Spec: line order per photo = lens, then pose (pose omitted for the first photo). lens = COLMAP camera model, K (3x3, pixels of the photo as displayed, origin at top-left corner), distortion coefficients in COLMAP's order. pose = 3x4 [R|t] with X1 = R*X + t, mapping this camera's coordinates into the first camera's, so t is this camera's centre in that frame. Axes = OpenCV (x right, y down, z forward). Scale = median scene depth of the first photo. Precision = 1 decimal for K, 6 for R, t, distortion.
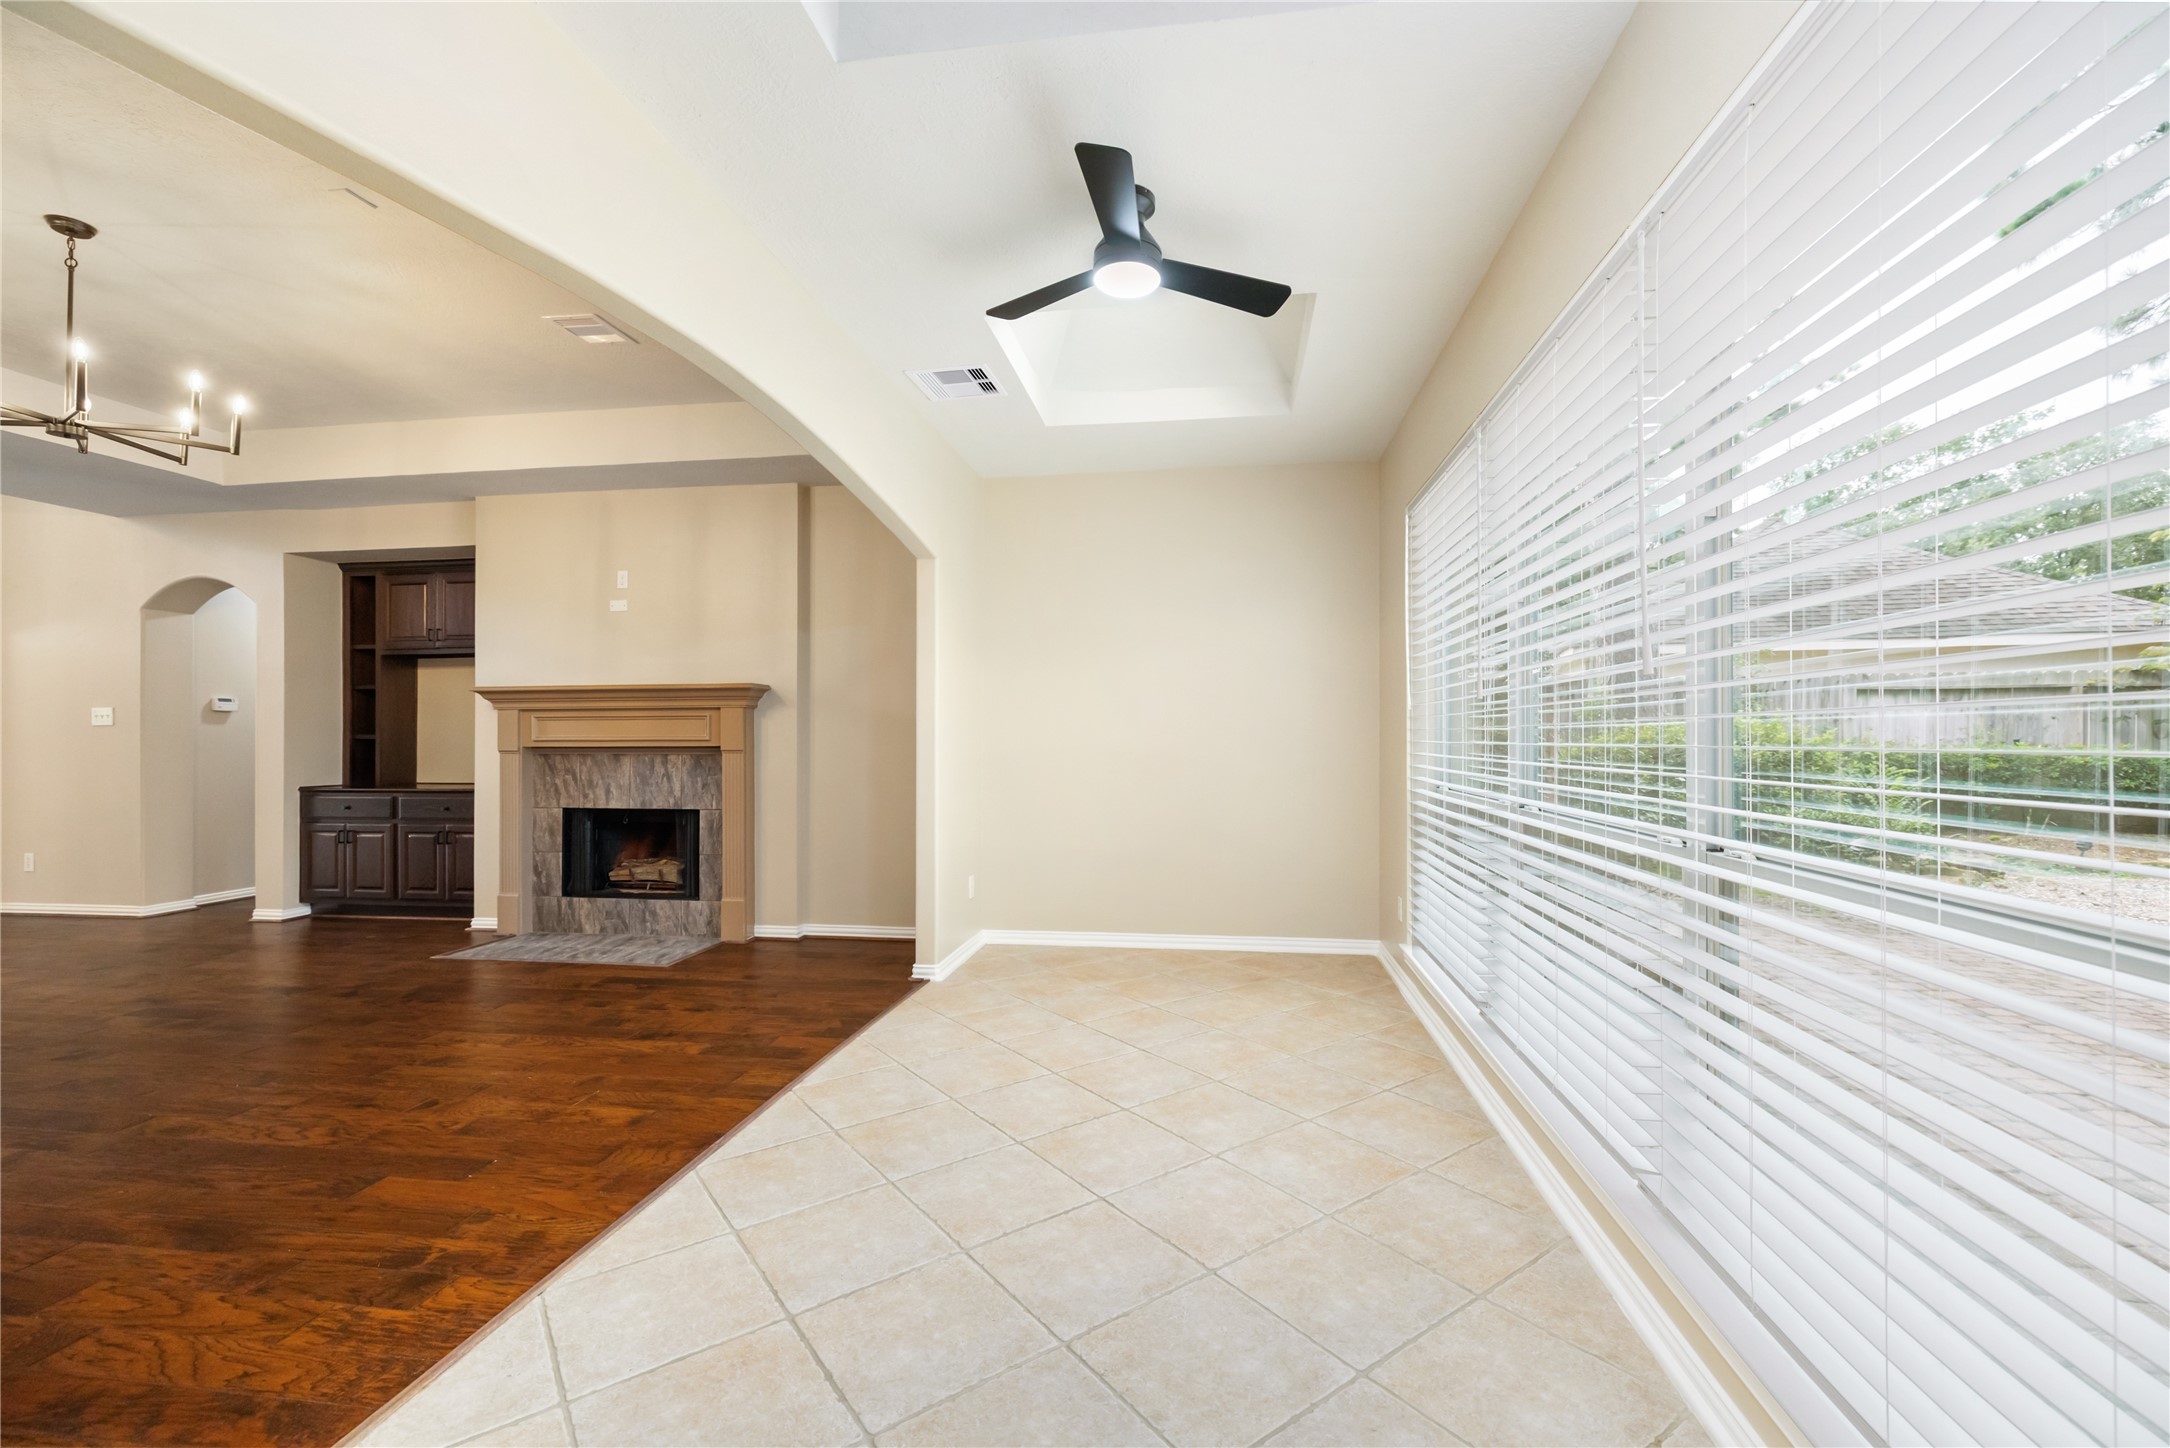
lens RADIAL K [[916.7, 0, 1098.7], [0, 916.7, 728.3], [0, 0, 1]] dist [0.001698, -0.000444]
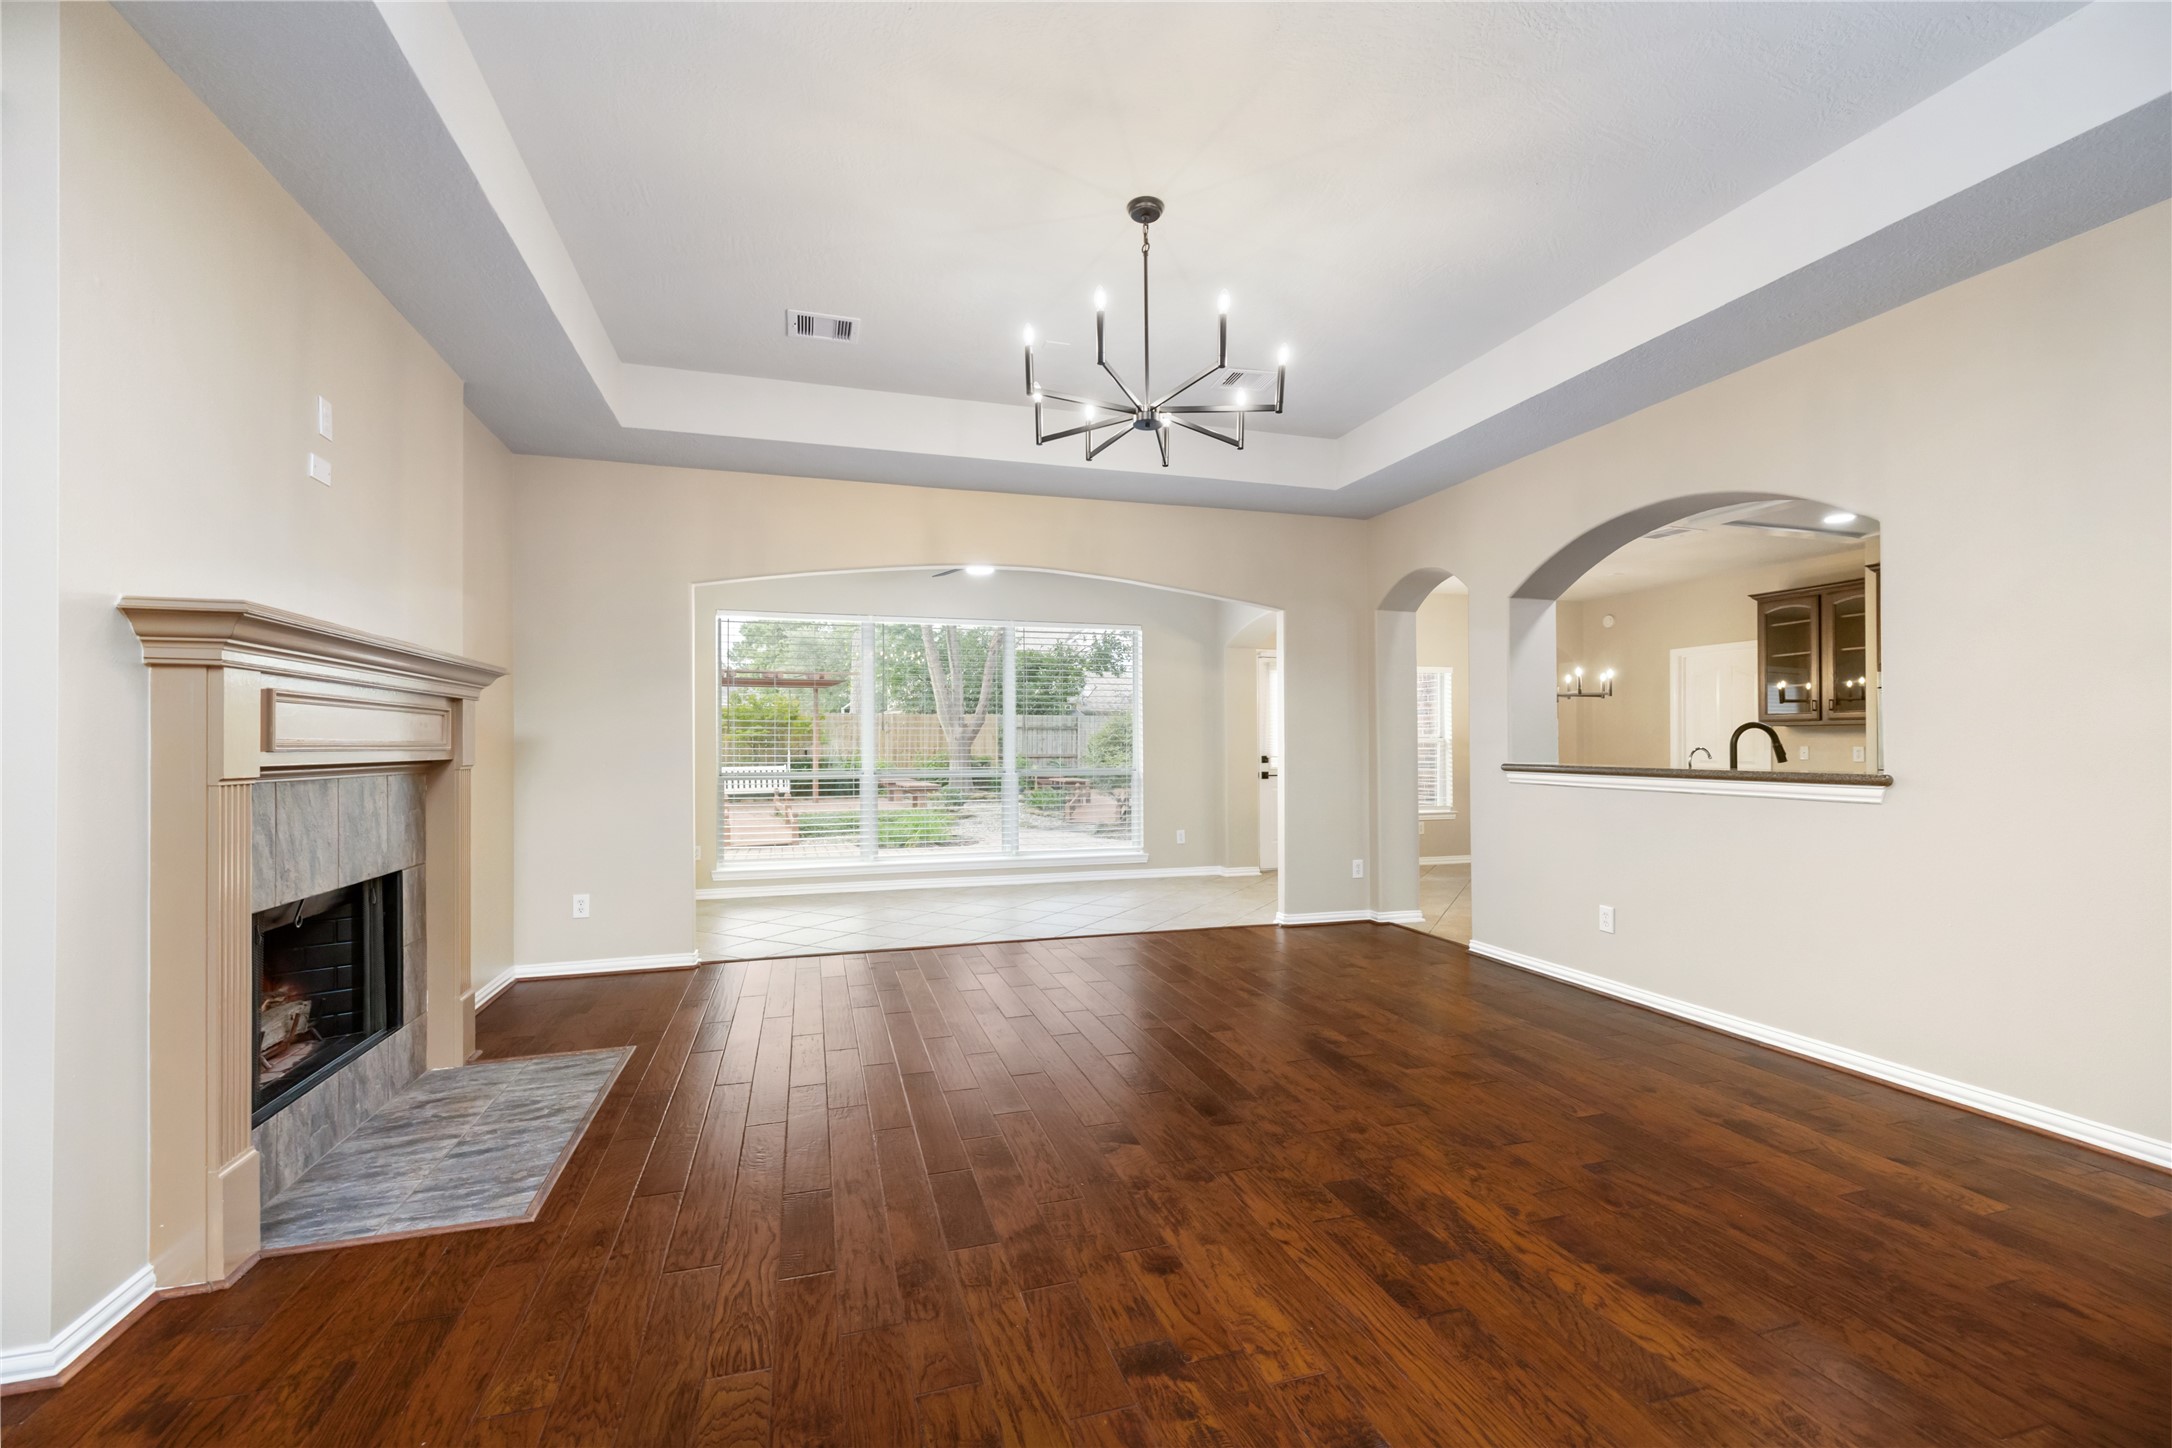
lens RADIAL K [[917.6, 0, 1093.0], [0, 917.6, 739.7], [0, 0, 1]] dist [0.001698, -0.000444]
pose [[-0.425050, 0.009015, 0.905125, -1.181782], [-0.005579, 0.999905, -0.012579, 0.011959], [-0.905153, -0.010396, -0.424959, 0.878864]]
